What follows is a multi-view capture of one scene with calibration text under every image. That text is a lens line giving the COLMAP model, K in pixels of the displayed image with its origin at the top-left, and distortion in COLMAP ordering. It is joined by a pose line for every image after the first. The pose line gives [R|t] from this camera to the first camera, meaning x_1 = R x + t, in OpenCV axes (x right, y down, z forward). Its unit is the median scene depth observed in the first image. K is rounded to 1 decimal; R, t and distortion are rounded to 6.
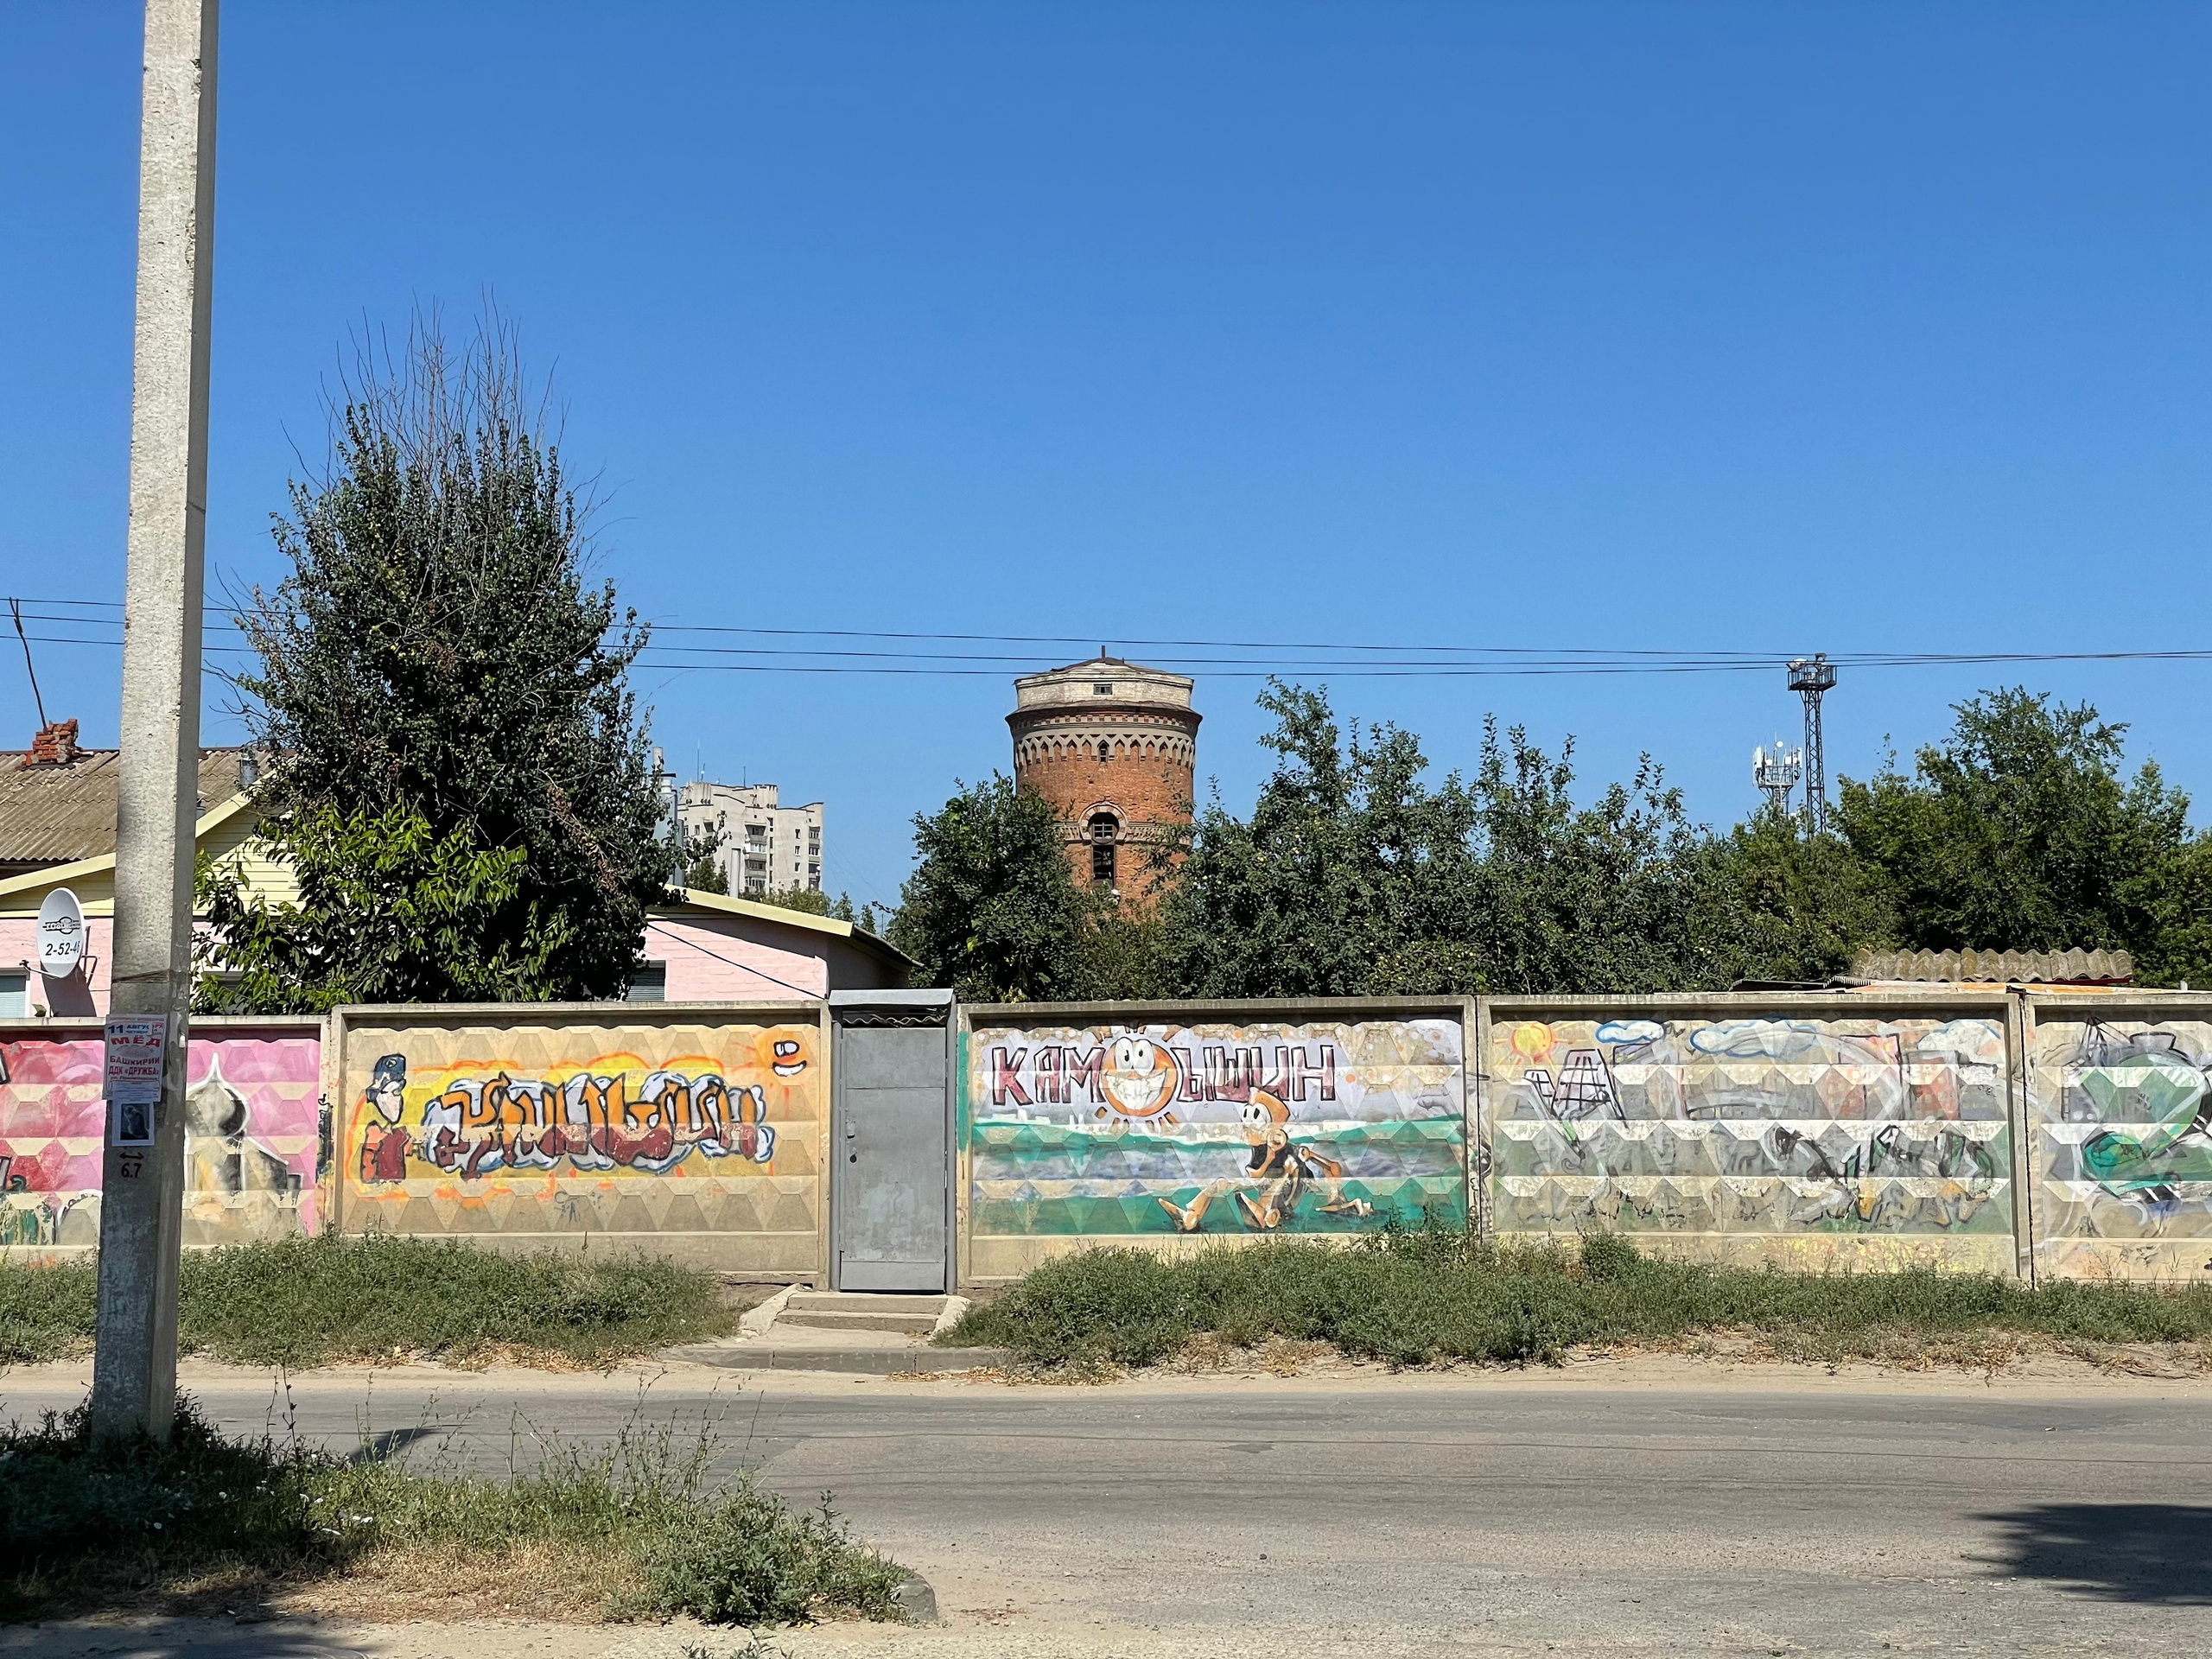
lens RADIAL K [[3338.9, 0, 1105.3], [0, 3338.9, 756.3], [0, 0, 1]] dist [0.077984, 0.053690]
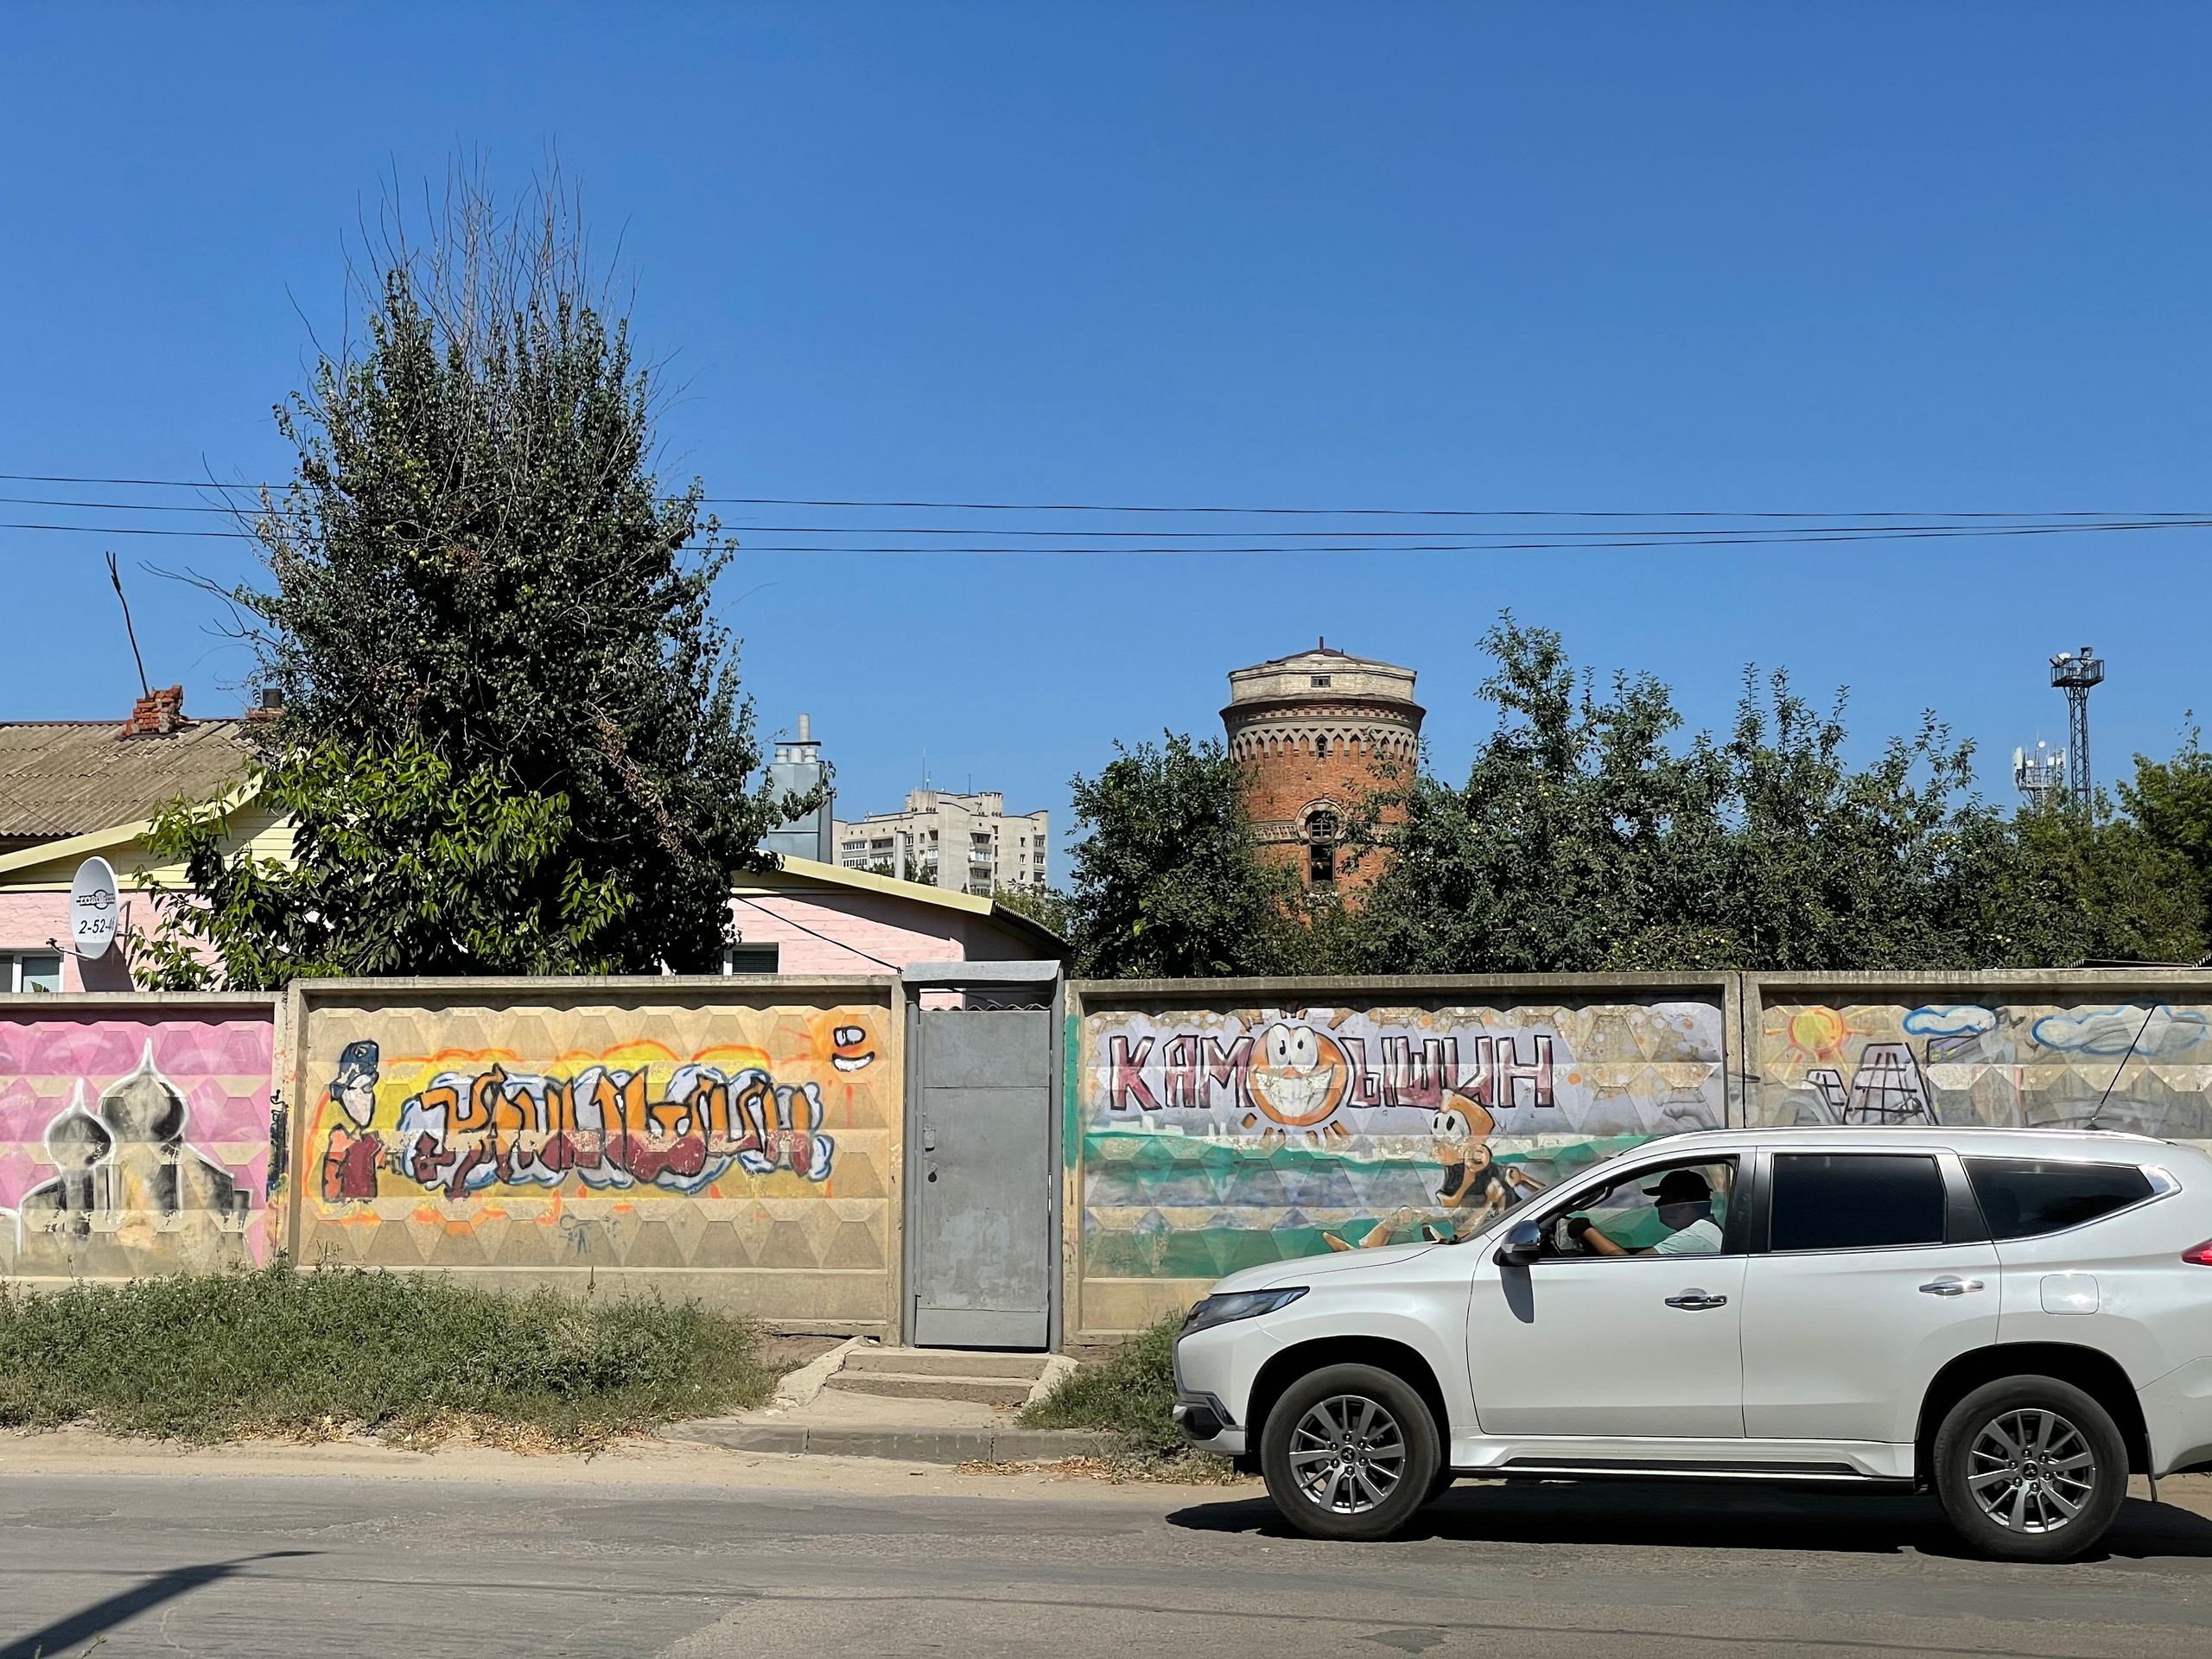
lens RADIAL K [[3358.5, 0, 1106.0], [0, 3358.5, 829.5], [0, 0, 1]] dist [0.124241, -0.099963]
pose [[0.997697, 0.001886, -0.067808, 0.017854], [-0.000608, 0.999822, 0.018866, 0.023865], [0.067831, -0.018781, 0.997520, 0.216452]]
